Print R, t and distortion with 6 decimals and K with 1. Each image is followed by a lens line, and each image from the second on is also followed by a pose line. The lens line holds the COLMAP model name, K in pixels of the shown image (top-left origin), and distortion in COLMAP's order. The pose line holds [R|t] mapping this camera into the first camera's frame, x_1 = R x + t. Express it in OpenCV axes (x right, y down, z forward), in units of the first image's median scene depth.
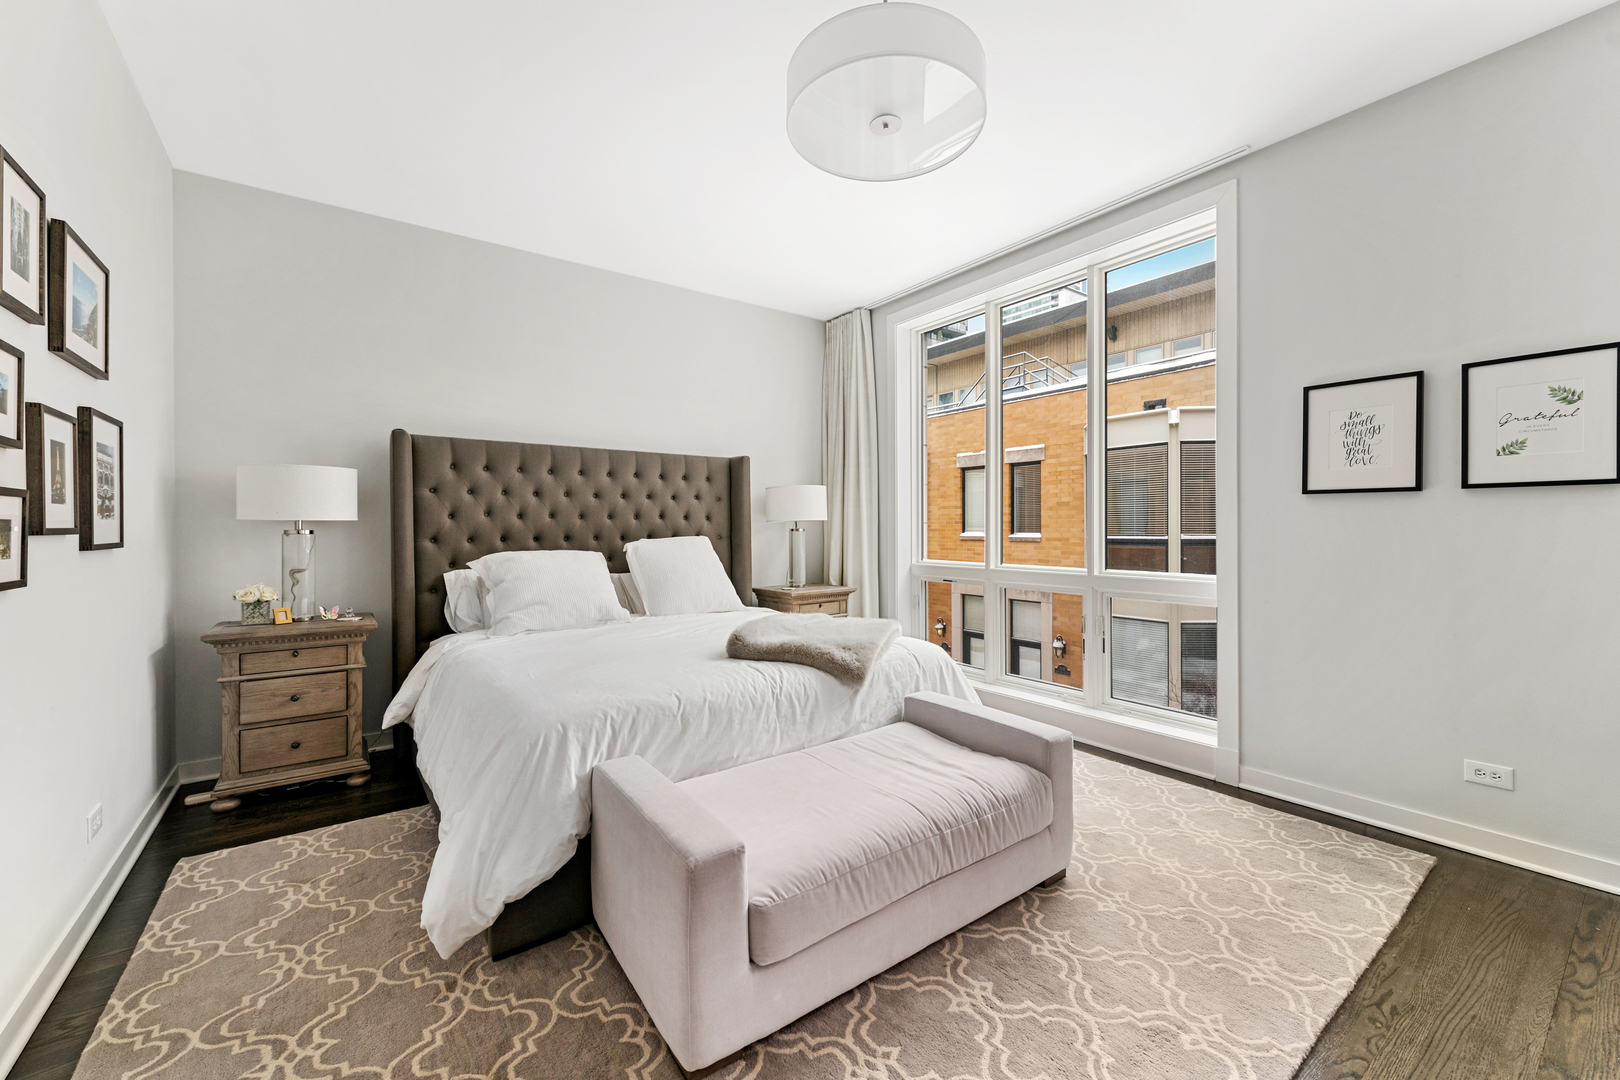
lens RADIAL K [[646.0, 0, 809.2], [0, 646.0, 529.9], [0, 0, 1]] dist [0.008896, -0.001661]
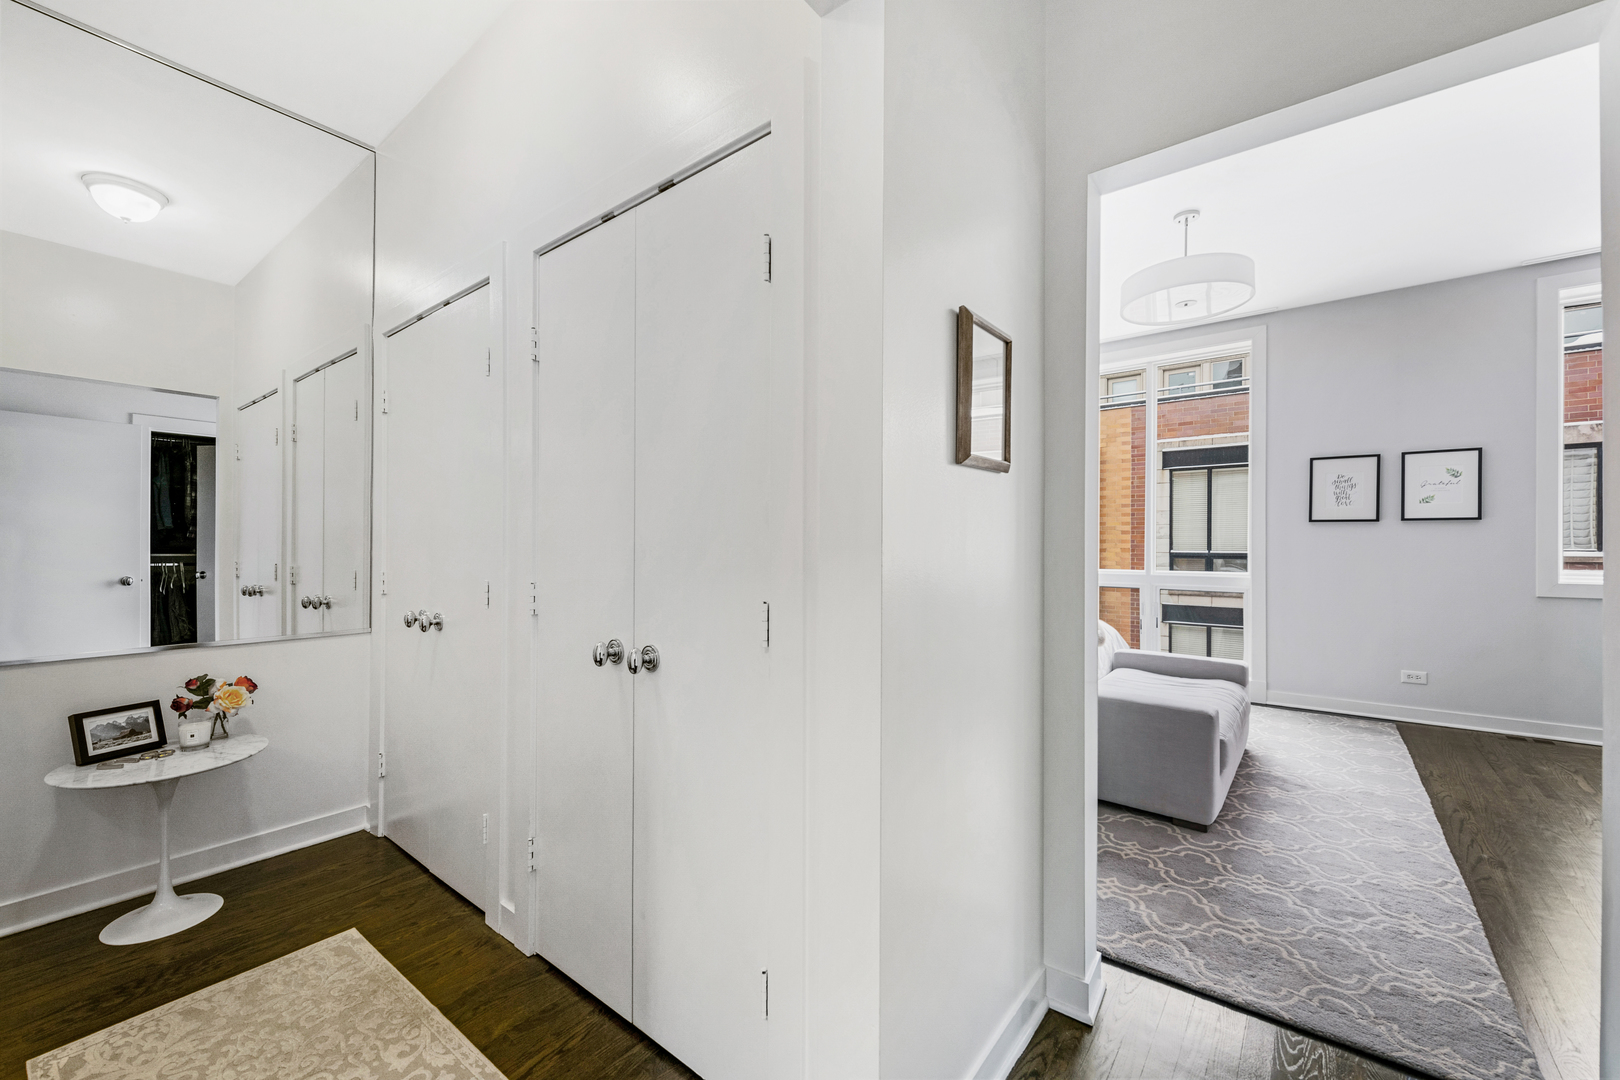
lens RADIAL K [[646.0, 0, 812.2], [0, 646.0, 545.2], [0, 0, 1]] dist [0.008896, -0.001661]
pose [[0.963714, 0.004194, 0.266904, -1.056326], [-0.003567, 0.999990, -0.002835, 0.015630], [-0.266913, 0.001780, 0.963719, -0.304354]]
